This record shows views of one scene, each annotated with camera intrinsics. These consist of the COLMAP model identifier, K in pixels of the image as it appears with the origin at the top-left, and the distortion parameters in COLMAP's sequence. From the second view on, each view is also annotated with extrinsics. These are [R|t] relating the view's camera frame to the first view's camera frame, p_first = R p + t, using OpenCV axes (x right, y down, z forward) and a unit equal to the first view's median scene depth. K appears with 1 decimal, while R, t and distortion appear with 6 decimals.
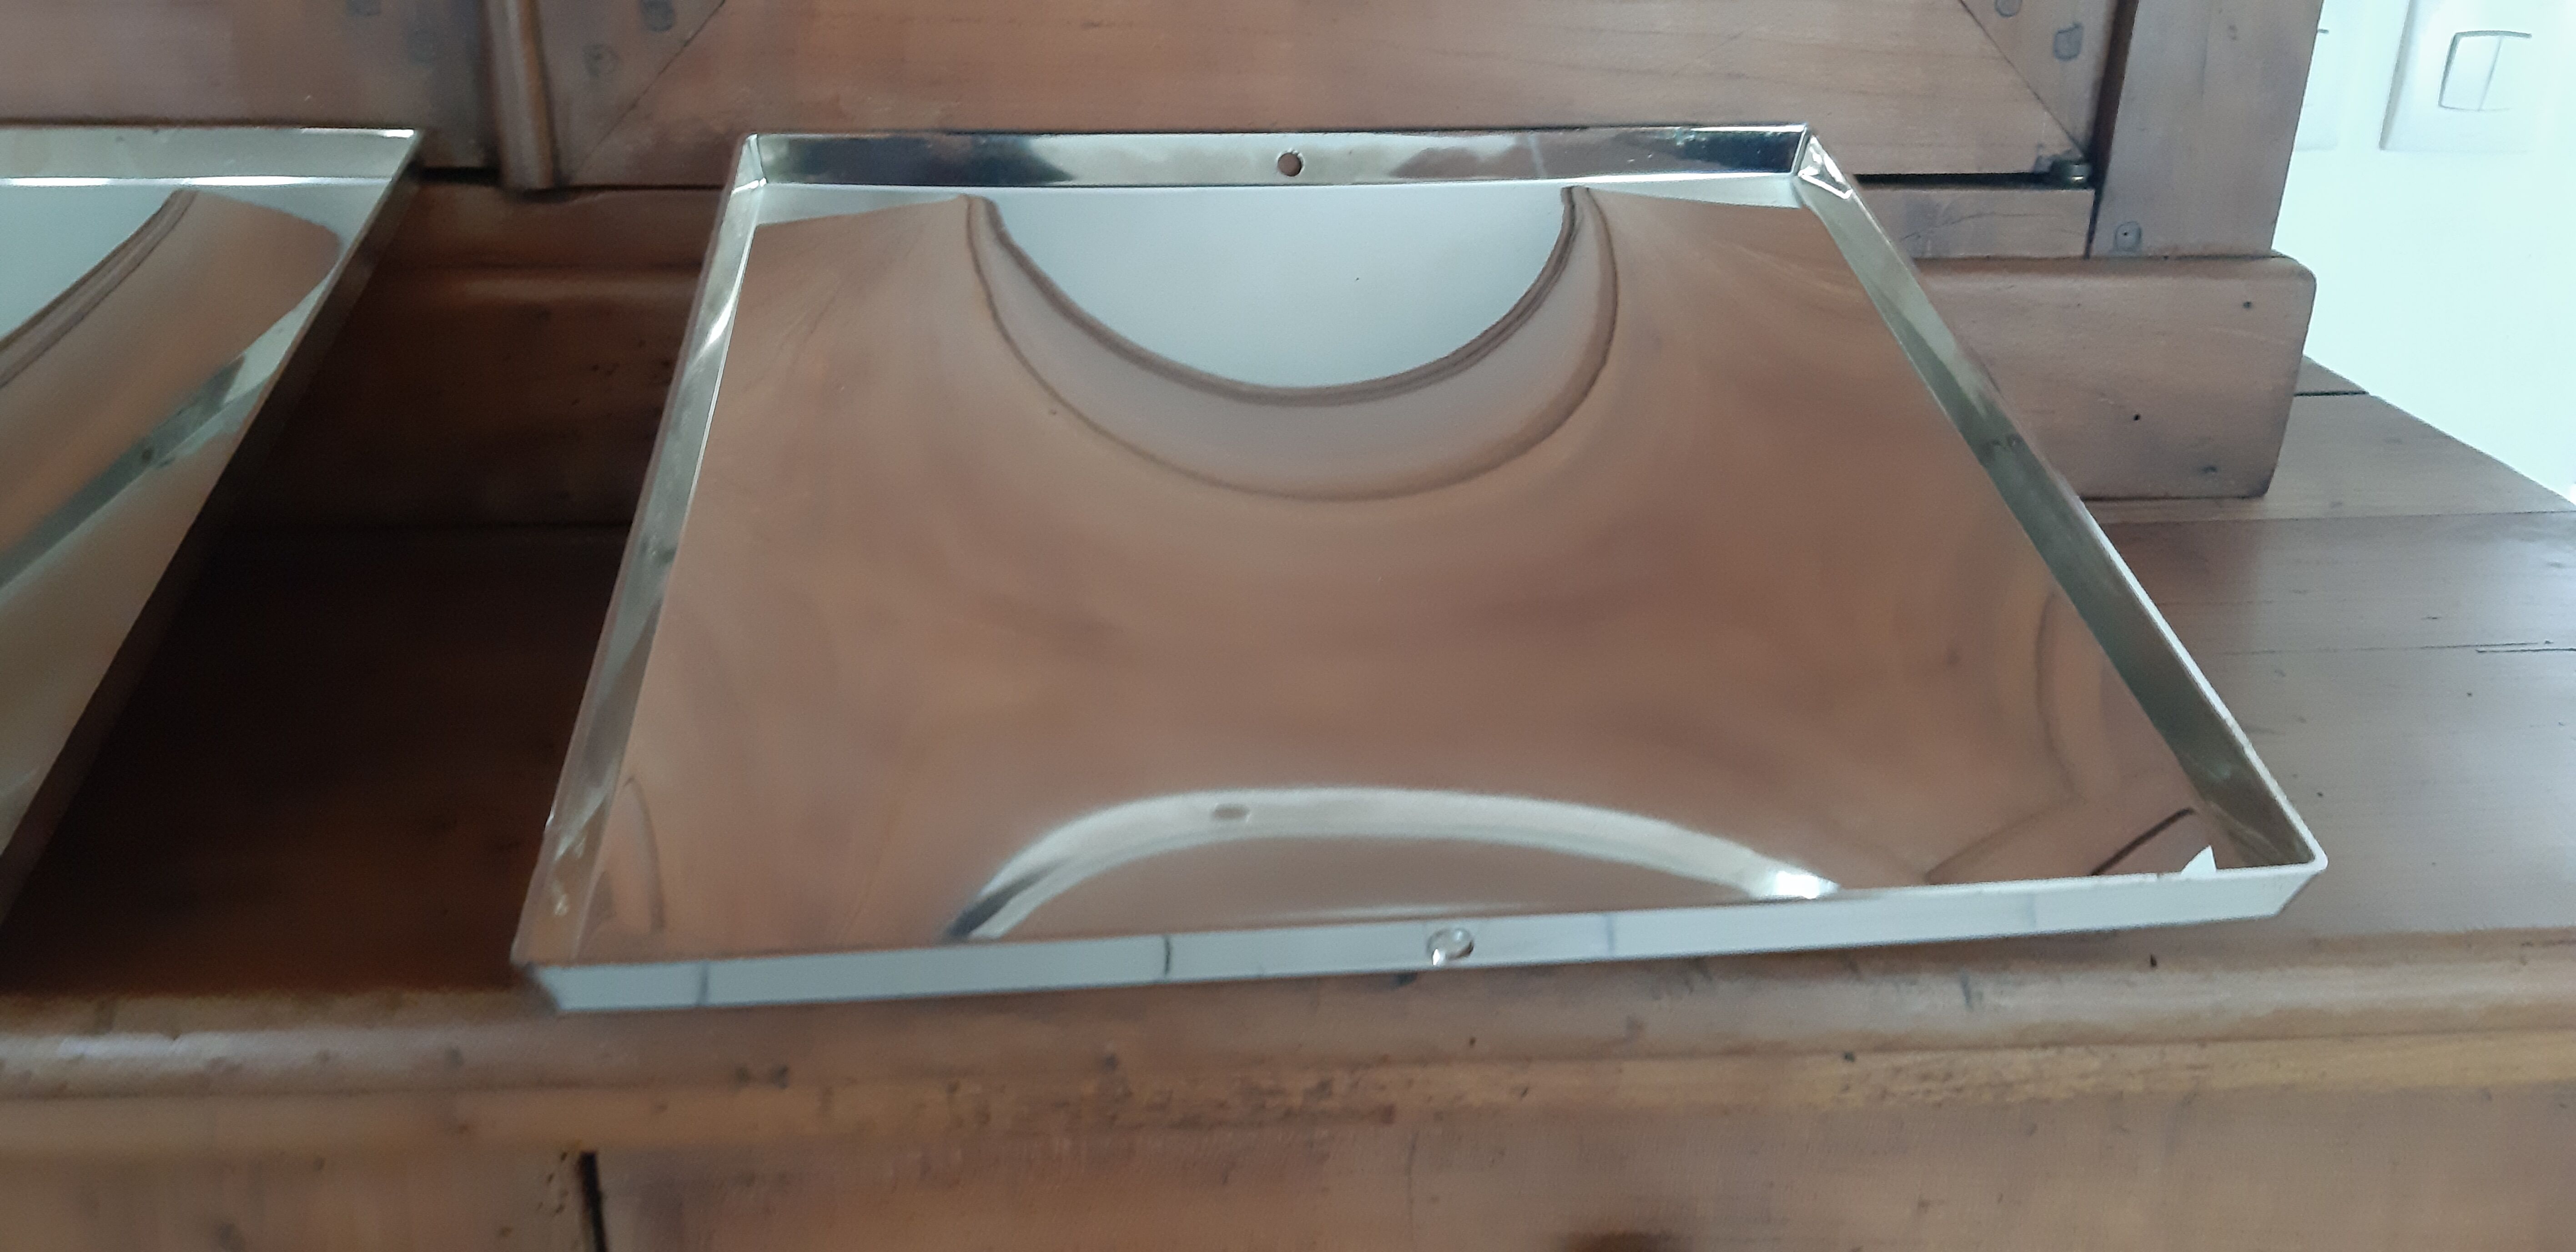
lens RADIAL K [[2018.7, 0, 1256.5], [0, 2018.7, 569.9], [0, 0, 1]] dist [0.087410, -0.184379]
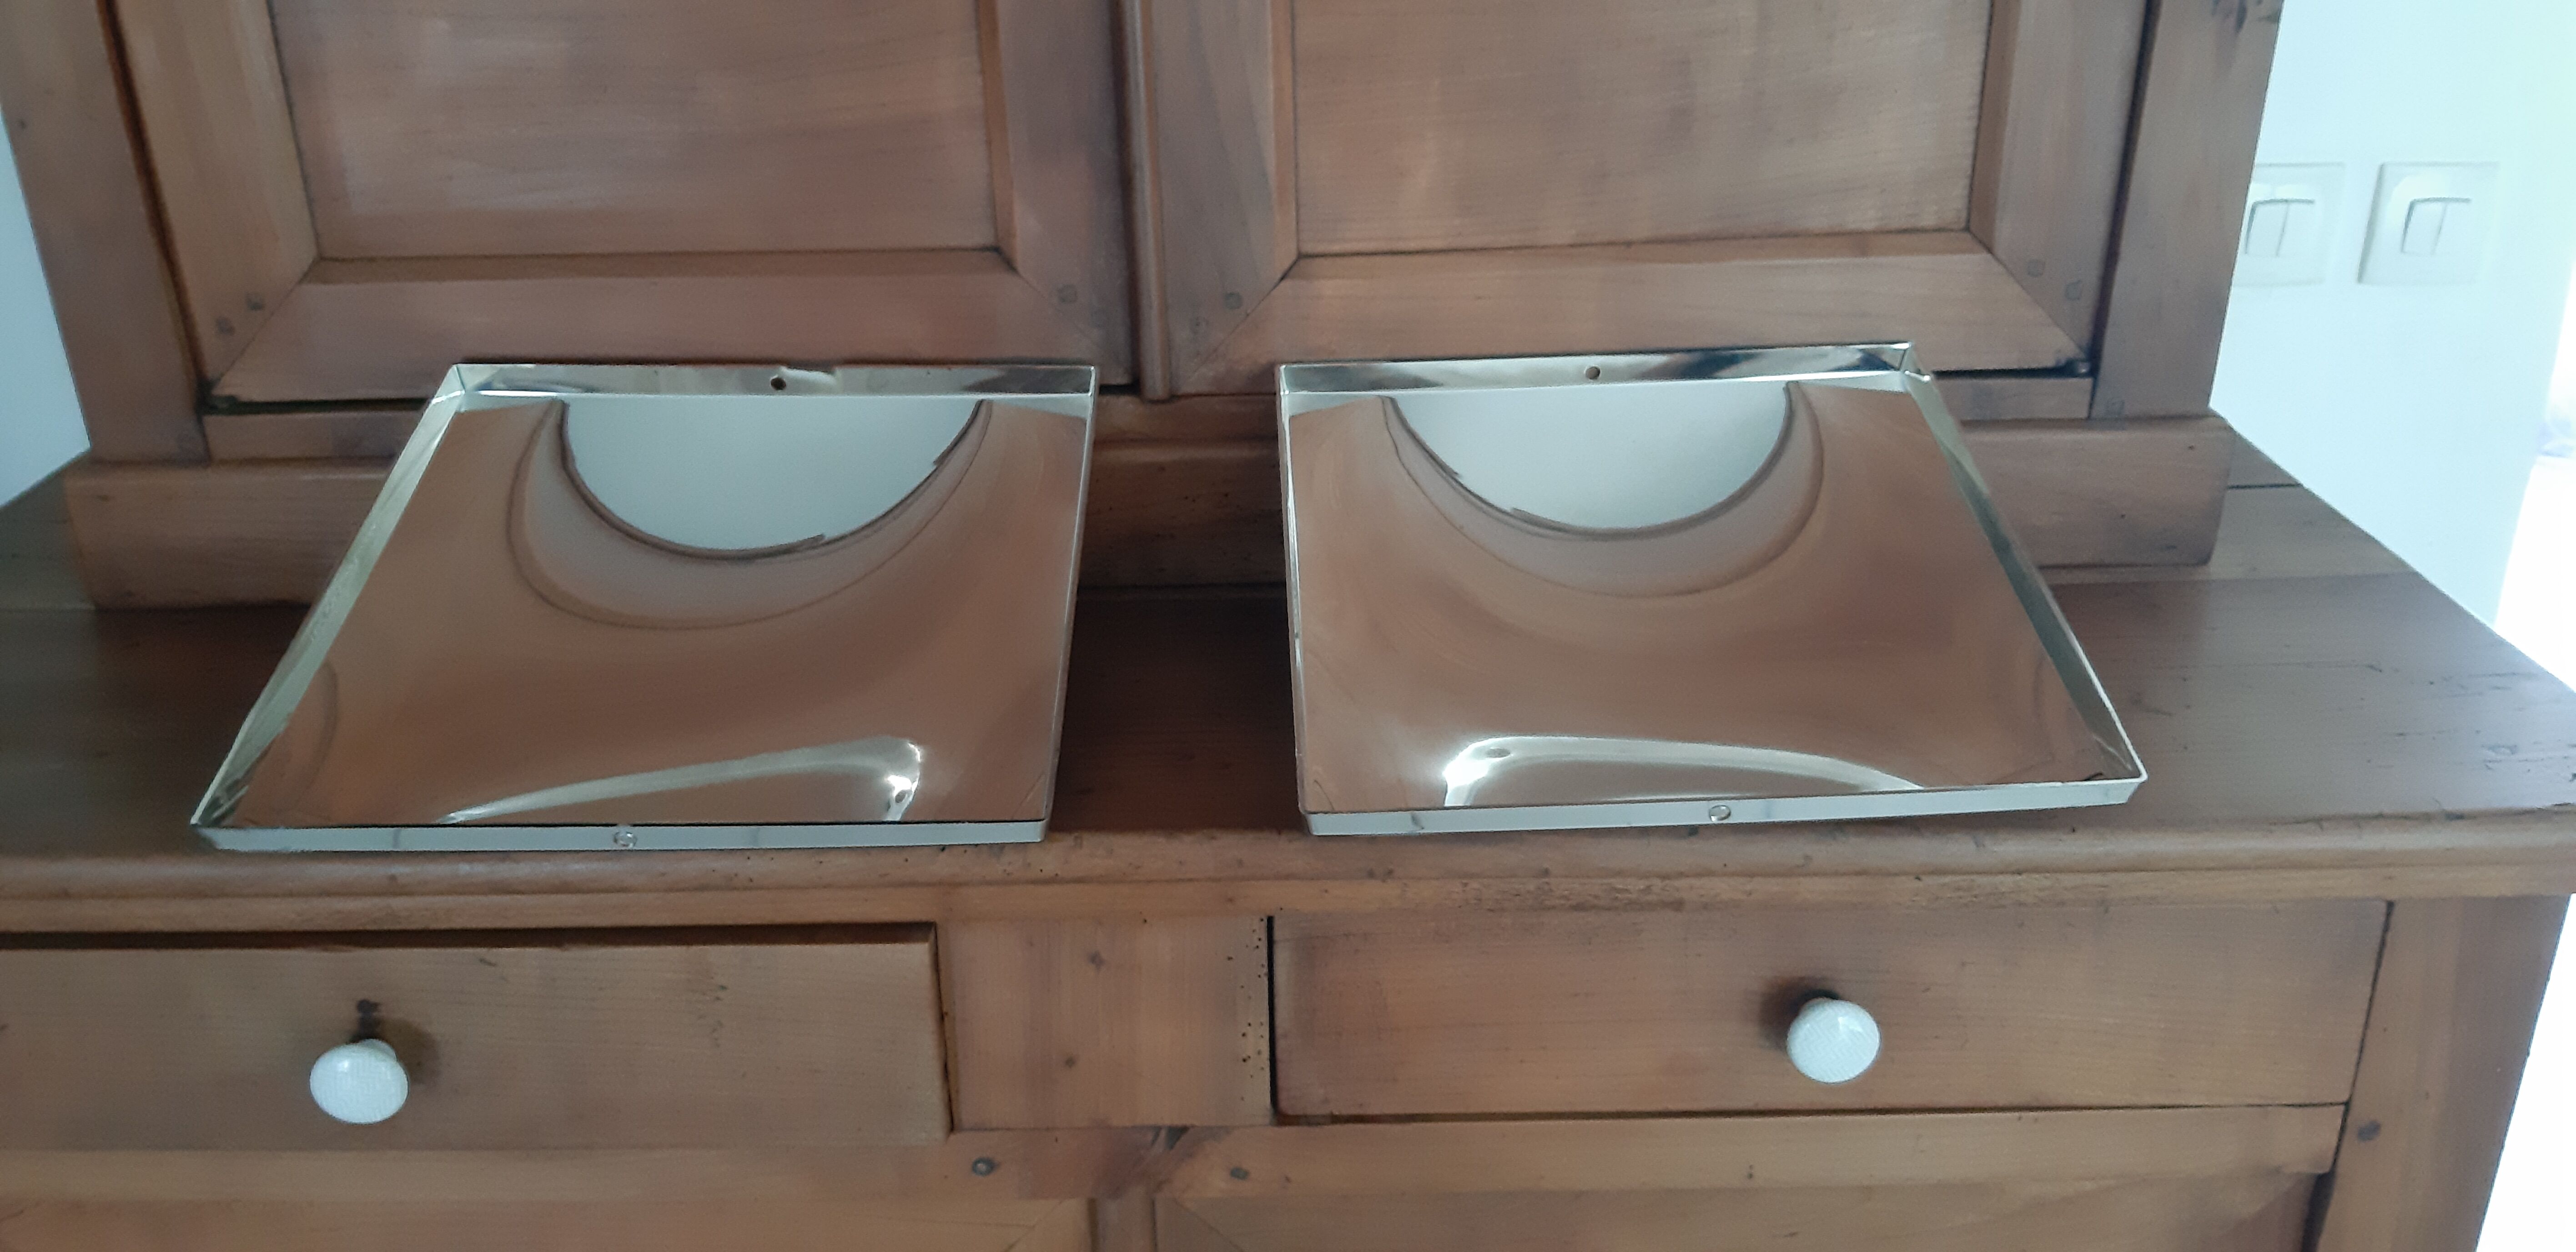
lens RADIAL K [[2018.7, 0, 1256.5], [0, 2018.7, 569.9], [0, 0, 1]] dist [0.087410, -0.184379]
pose [[0.997313, -0.002464, -0.073217, -0.143909], [0.003343, 0.999924, 0.011873, -0.059724], [0.073182, -0.012086, 0.997245, -0.716675]]
